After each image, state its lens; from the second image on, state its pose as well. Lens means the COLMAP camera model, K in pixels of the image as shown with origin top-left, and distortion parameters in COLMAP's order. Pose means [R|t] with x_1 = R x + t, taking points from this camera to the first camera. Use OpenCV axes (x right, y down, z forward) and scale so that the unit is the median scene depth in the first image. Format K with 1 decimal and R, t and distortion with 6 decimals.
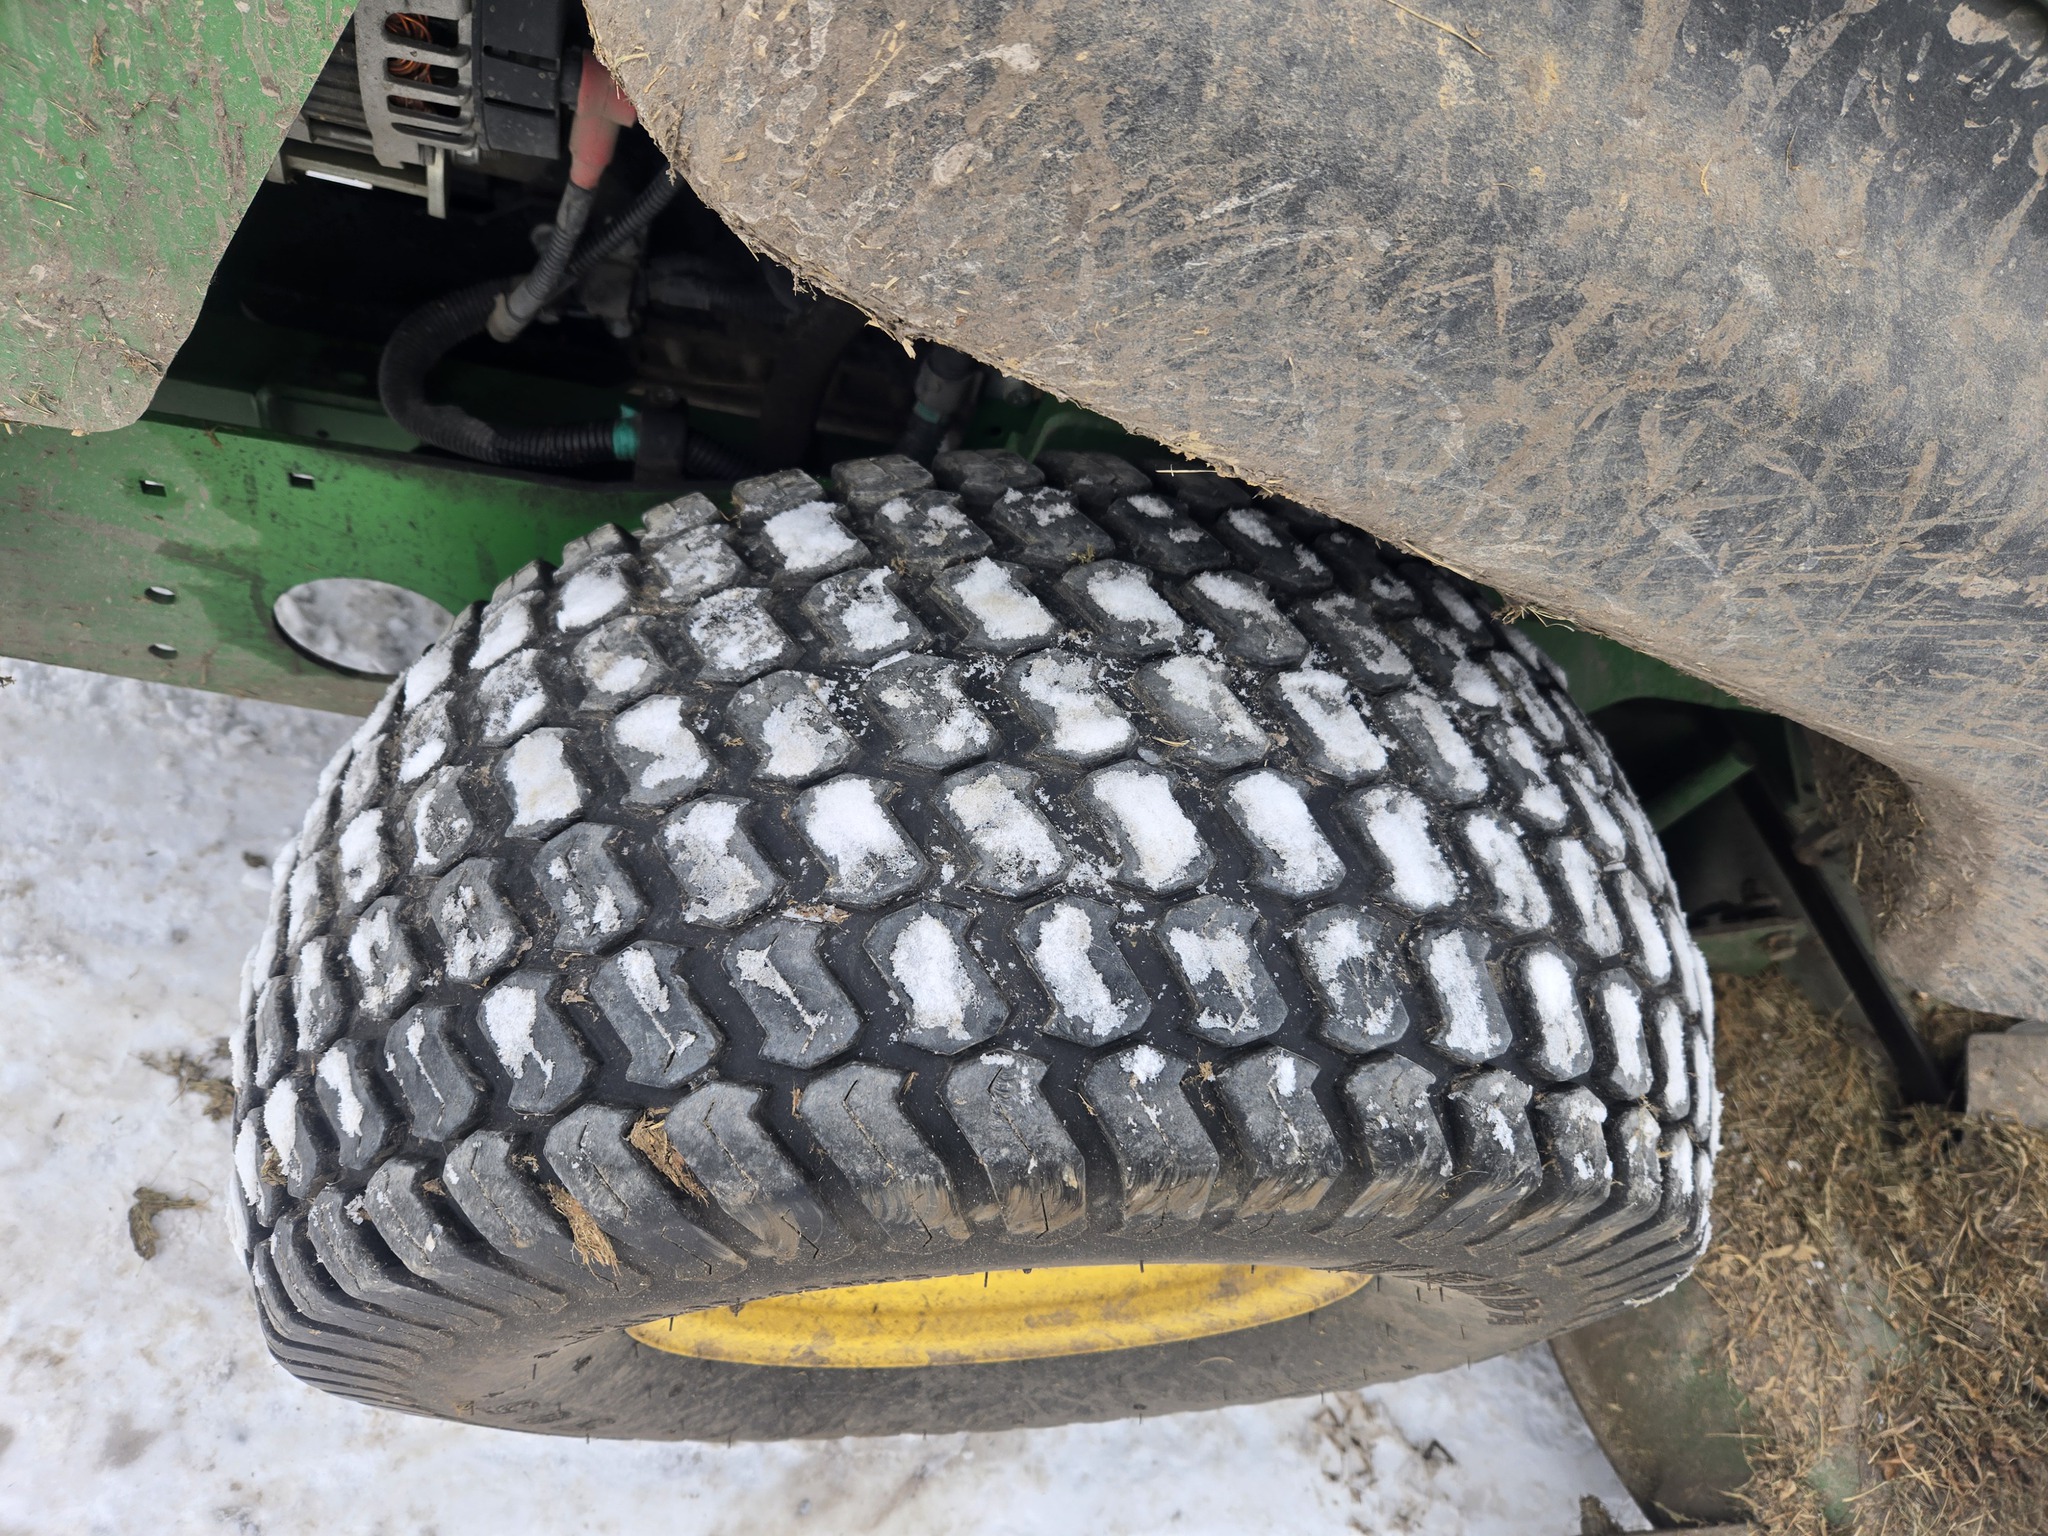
lens RADIAL K [[1375.4, 0, 1024.8], [0, 1375.4, 787.0], [0, 0, 1]] dist [0.074765, -0.064430]
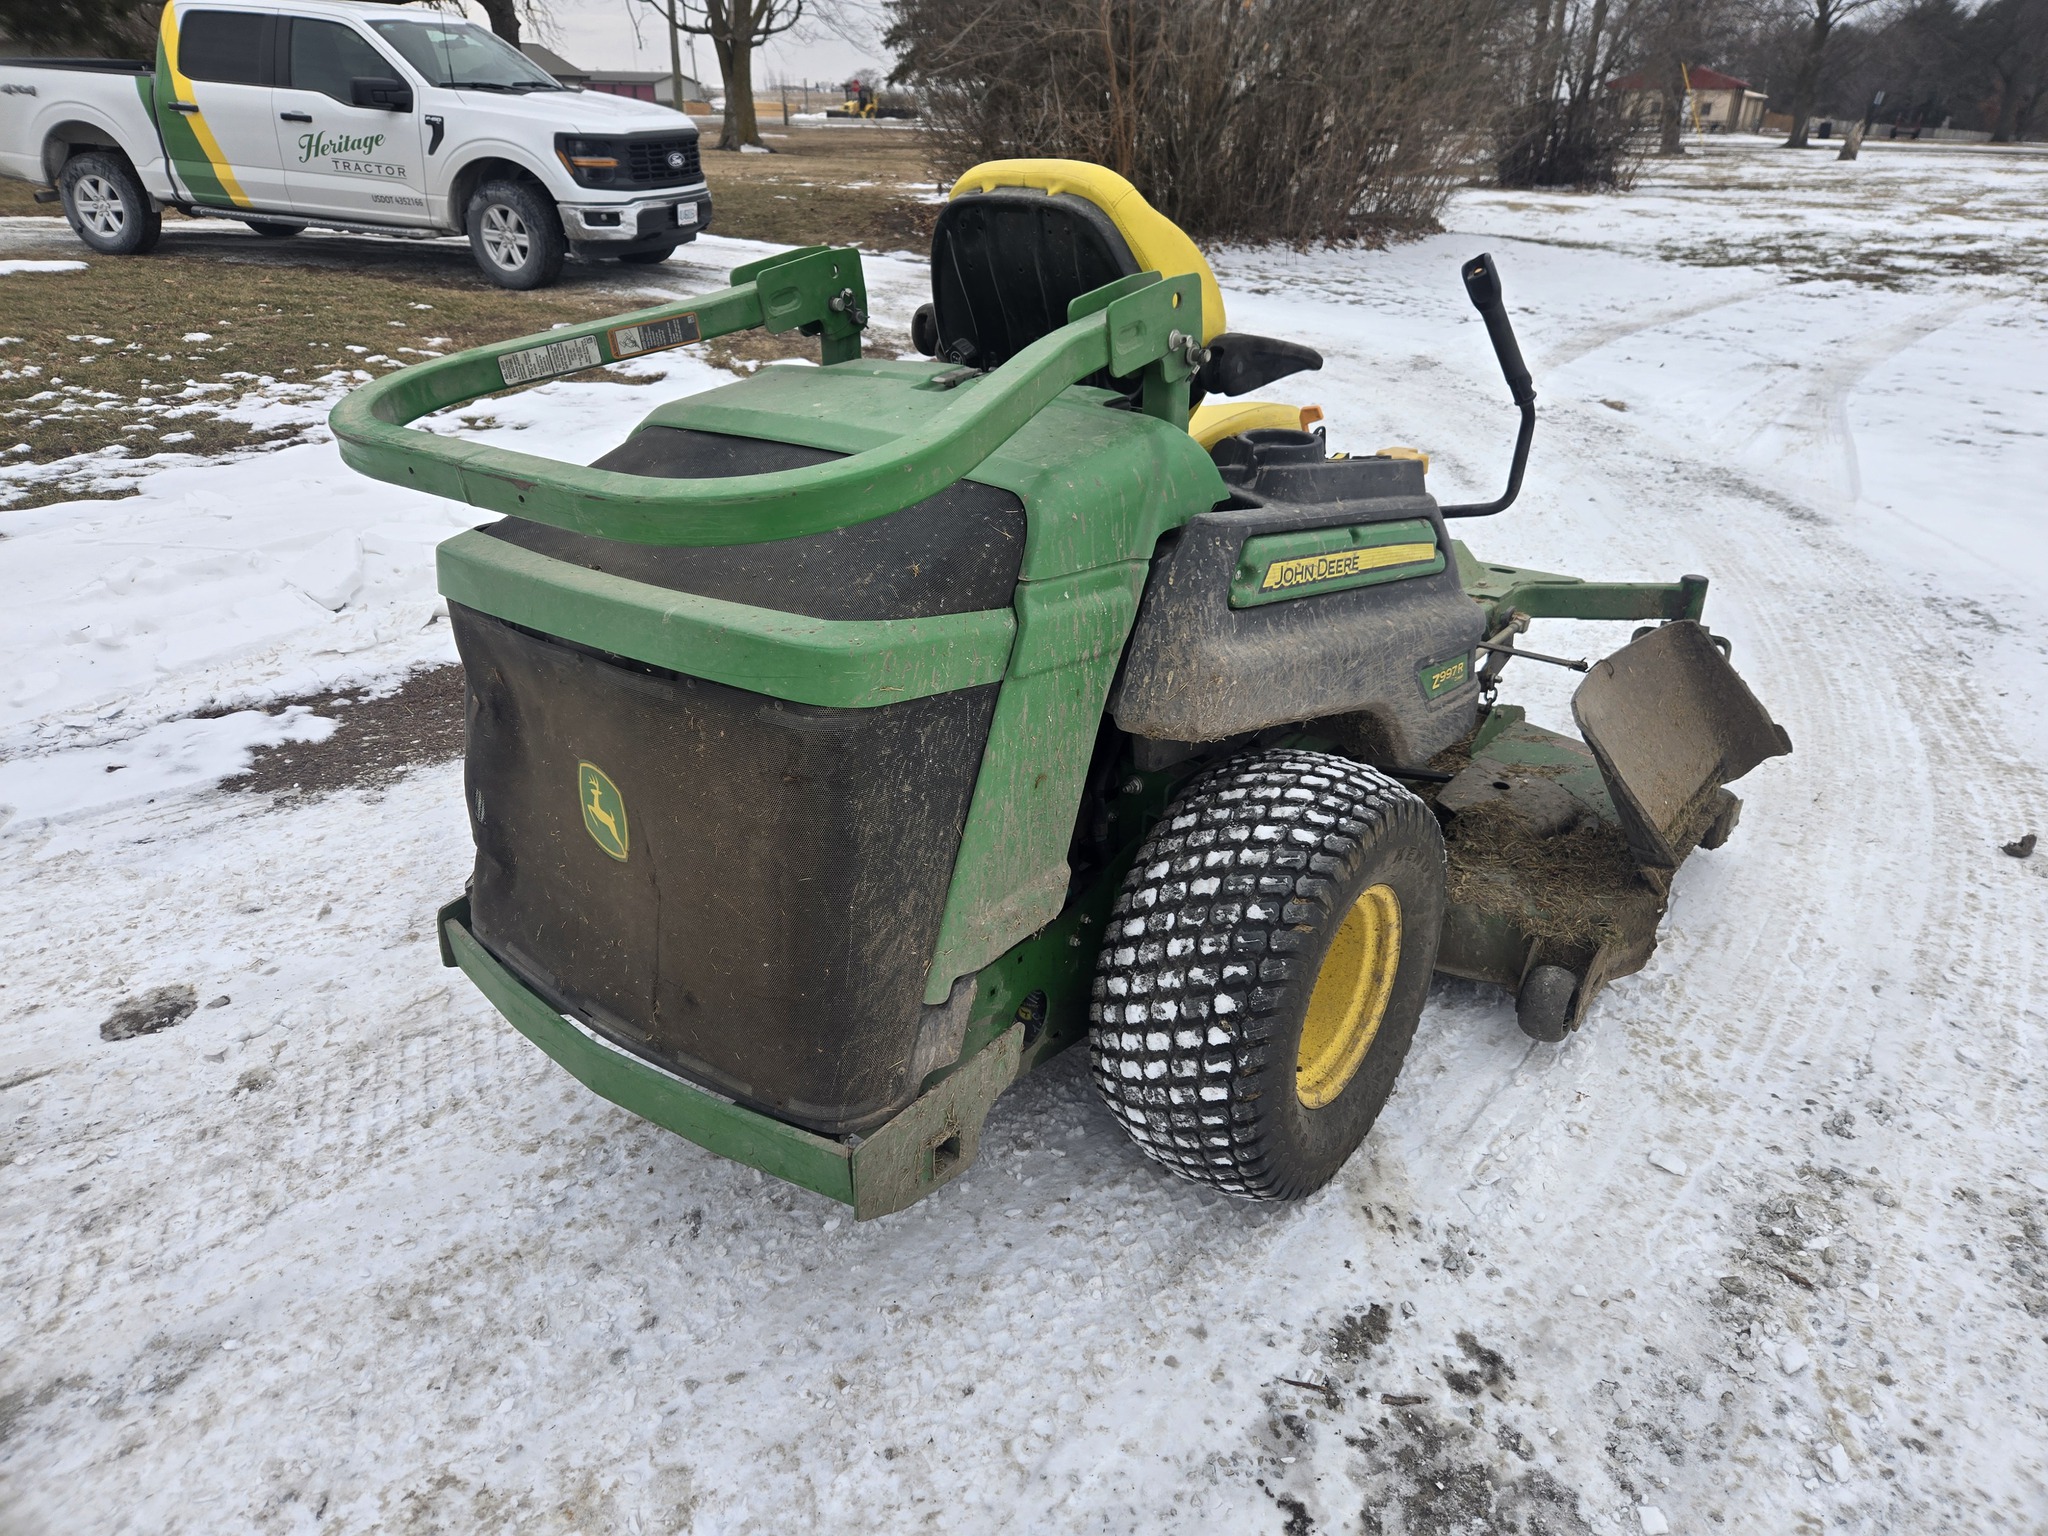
lens RADIAL K [[1375.4, 0, 1043.1], [0, 1375.4, 747.5], [0, 0, 1]] dist [0.074765, -0.064430]
pose [[0.633156, -0.578168, 0.514622, -2.647510], [0.748204, 0.627461, -0.215598, 0.271034], [-0.198254, 0.521550, 0.829868, -2.662334]]
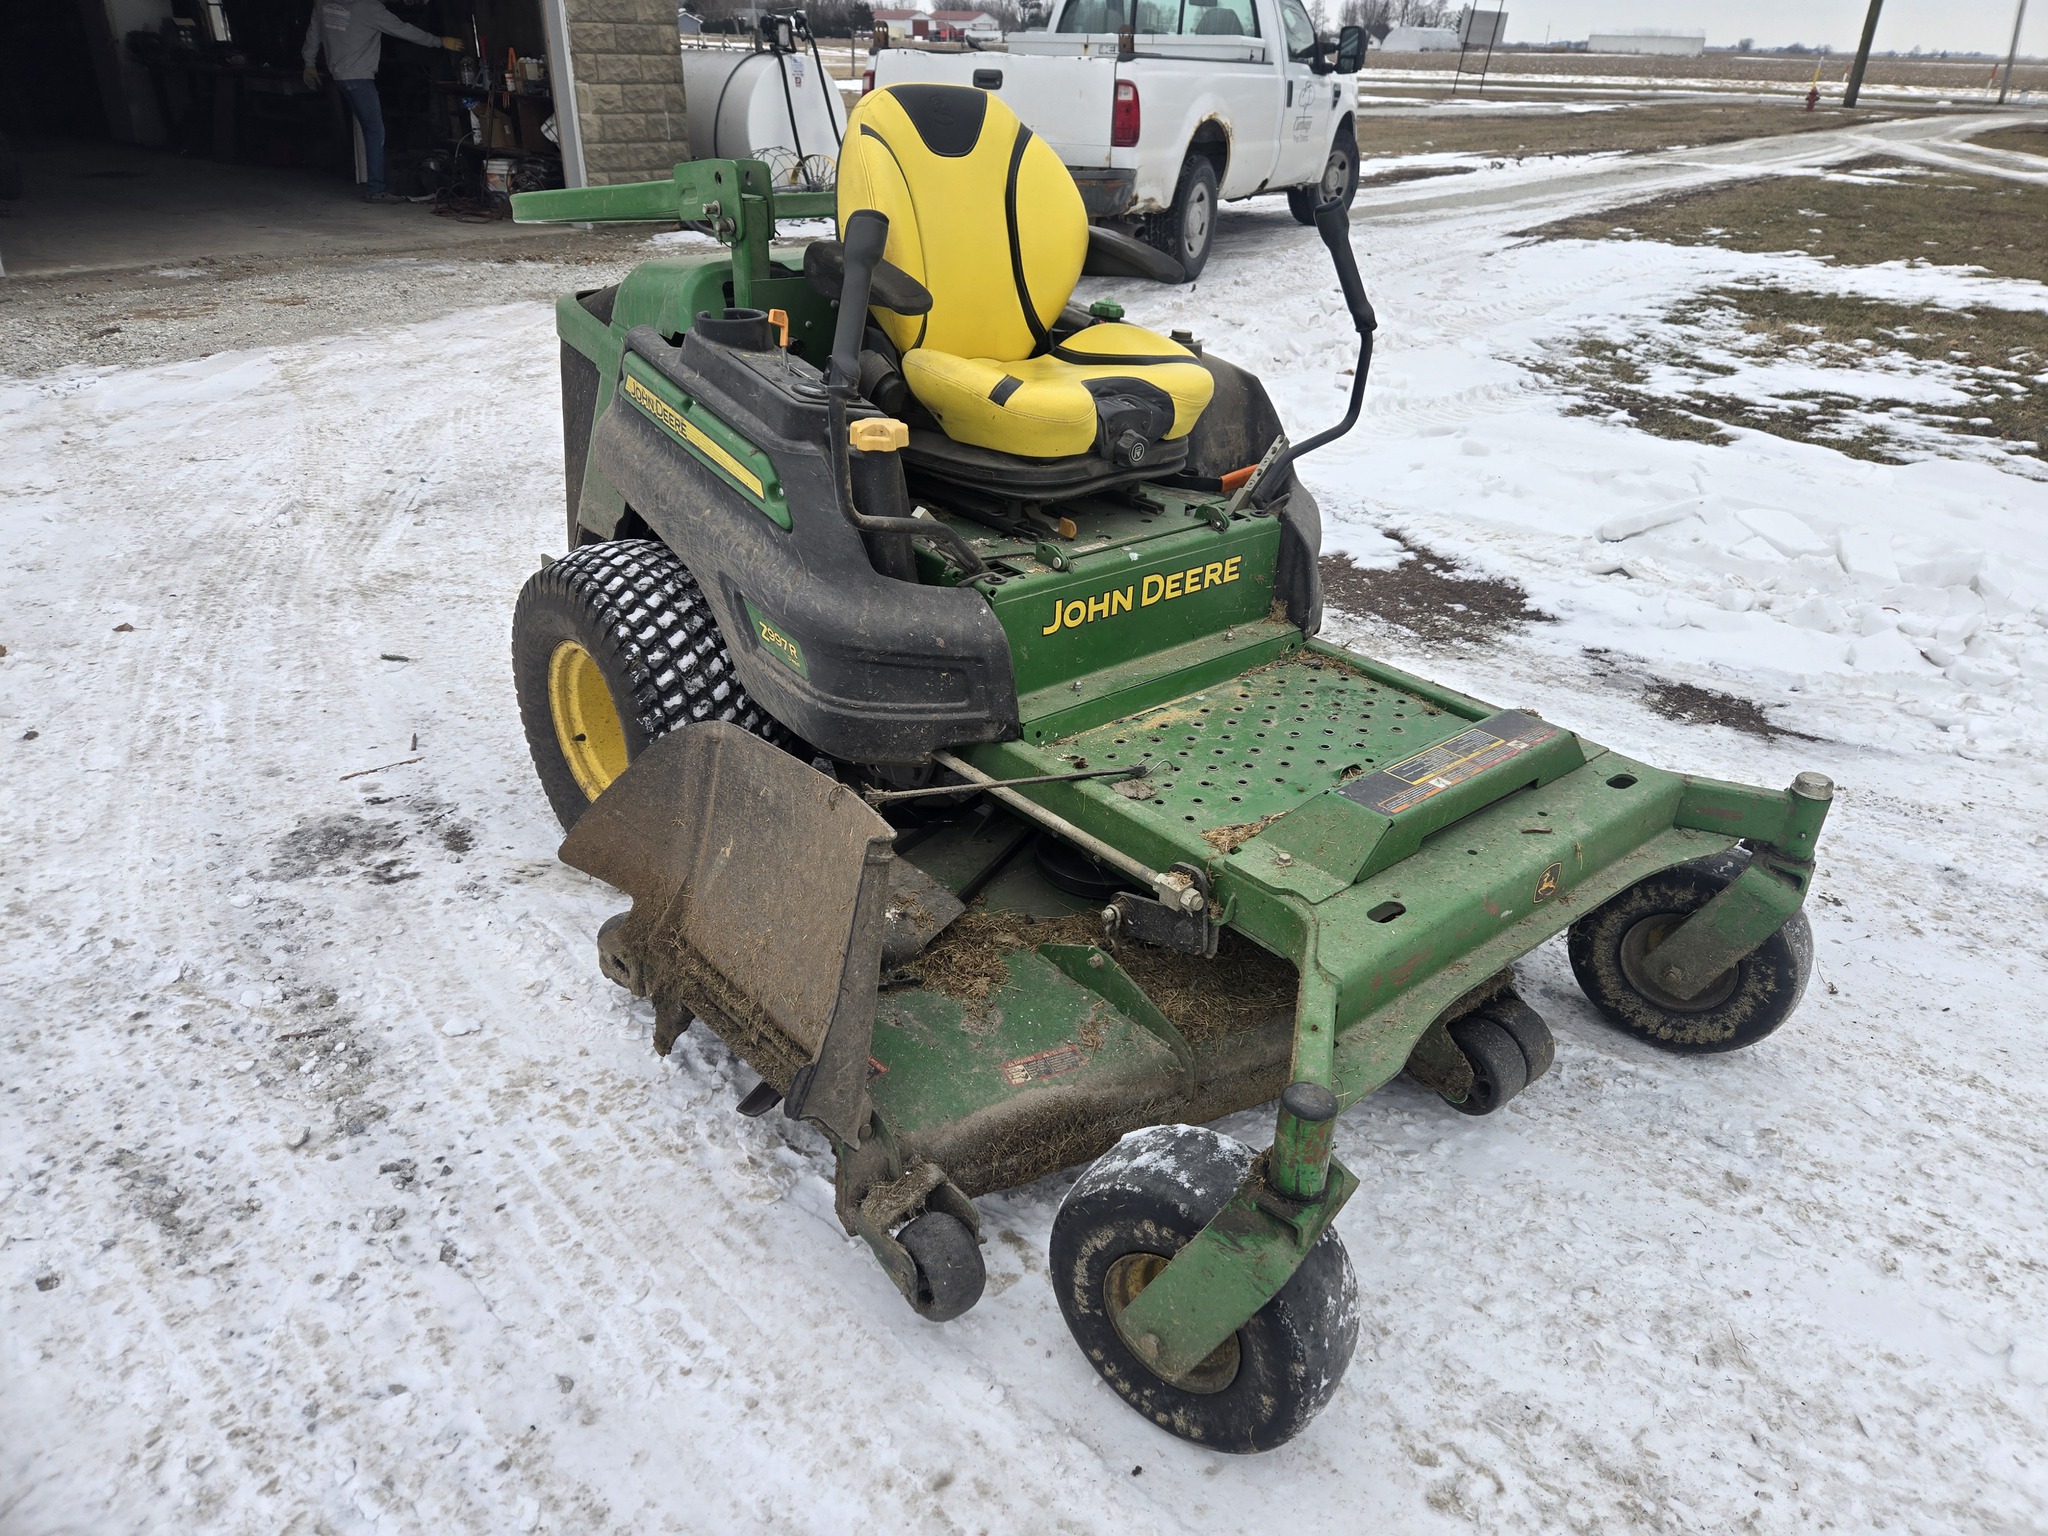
lens RADIAL K [[1375.4, 0, 1042.6], [0, 1375.4, 744.0], [0, 0, 1]] dist [0.074765, -0.064430]
pose [[0.595999, 0.072091, -0.799742, 6.095125], [-0.601953, 0.699281, -0.385563, 1.776089], [0.531449, 0.711202, 0.460166, -0.187471]]
